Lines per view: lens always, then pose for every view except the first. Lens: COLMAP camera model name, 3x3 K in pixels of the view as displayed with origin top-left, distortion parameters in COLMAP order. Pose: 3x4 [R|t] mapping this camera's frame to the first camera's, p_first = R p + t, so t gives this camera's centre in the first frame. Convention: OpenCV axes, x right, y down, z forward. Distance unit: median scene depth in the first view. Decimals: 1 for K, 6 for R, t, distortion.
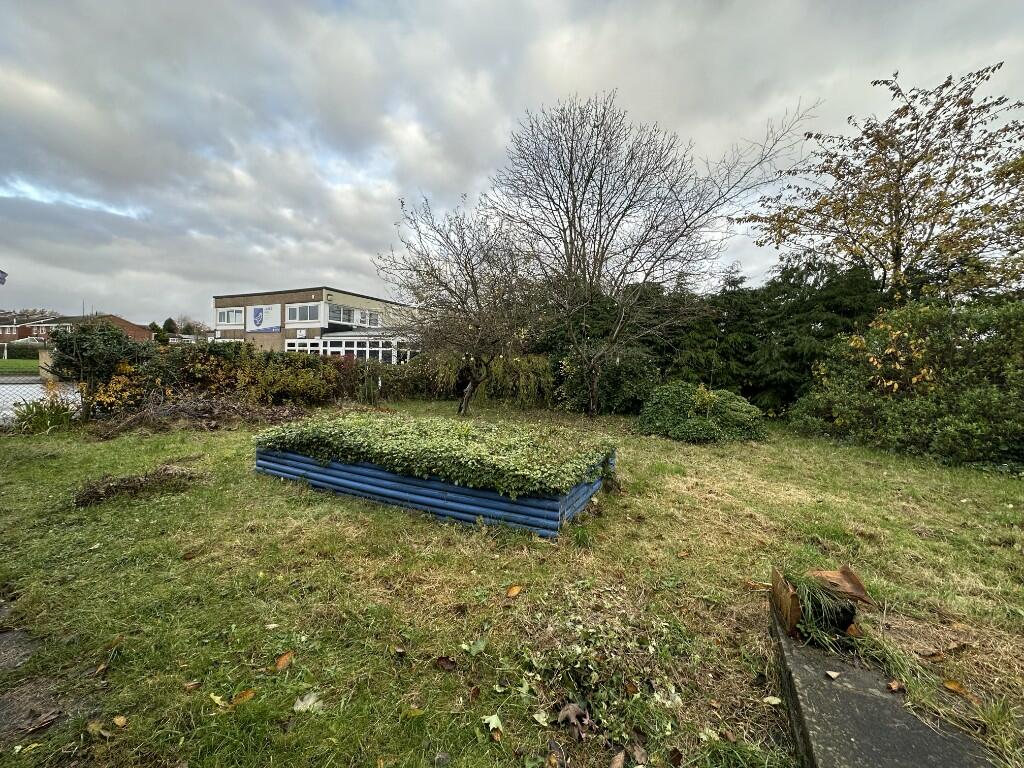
lens RADIAL K [[403.6, 0, 511.7], [0, 403.6, 382.5], [0, 0, 1]] dist [-0.010694, 0.000328]
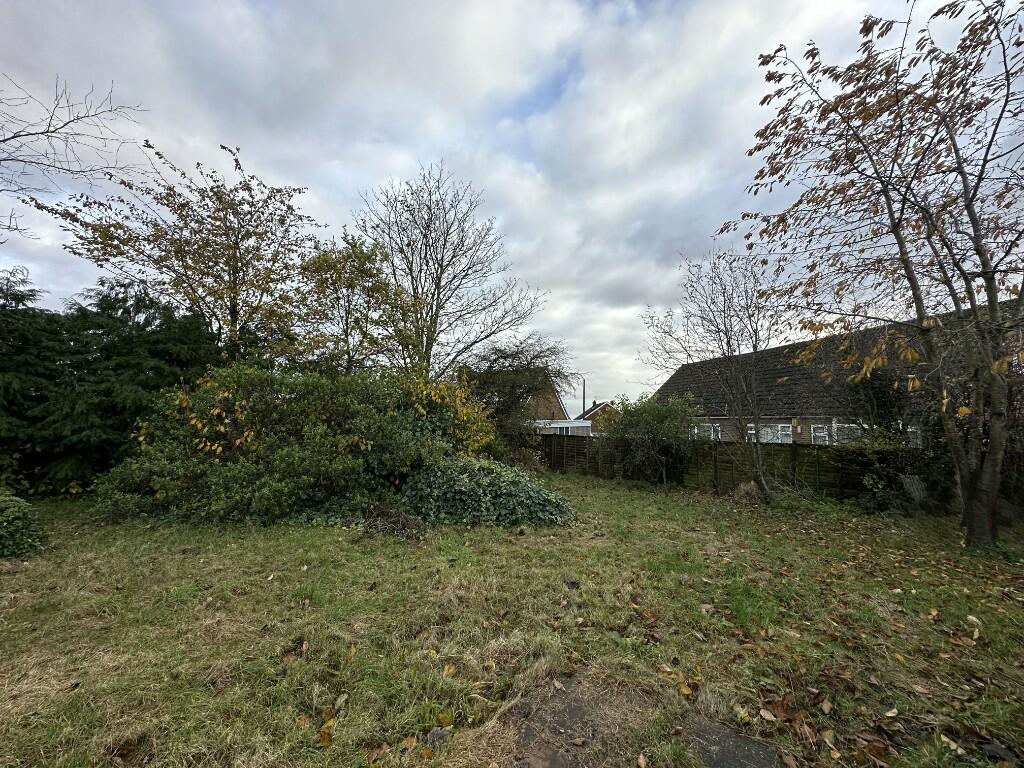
lens RADIAL K [[403.6, 0, 511.8], [0, 403.6, 384.7], [0, 0, 1]] dist [-0.010694, 0.000328]
pose [[0.211640, 0.058125, 0.975618, 0.109675], [0.034284, 0.997174, -0.066846, -0.035626], [-0.976746, 0.047595, 0.209049, 0.078092]]
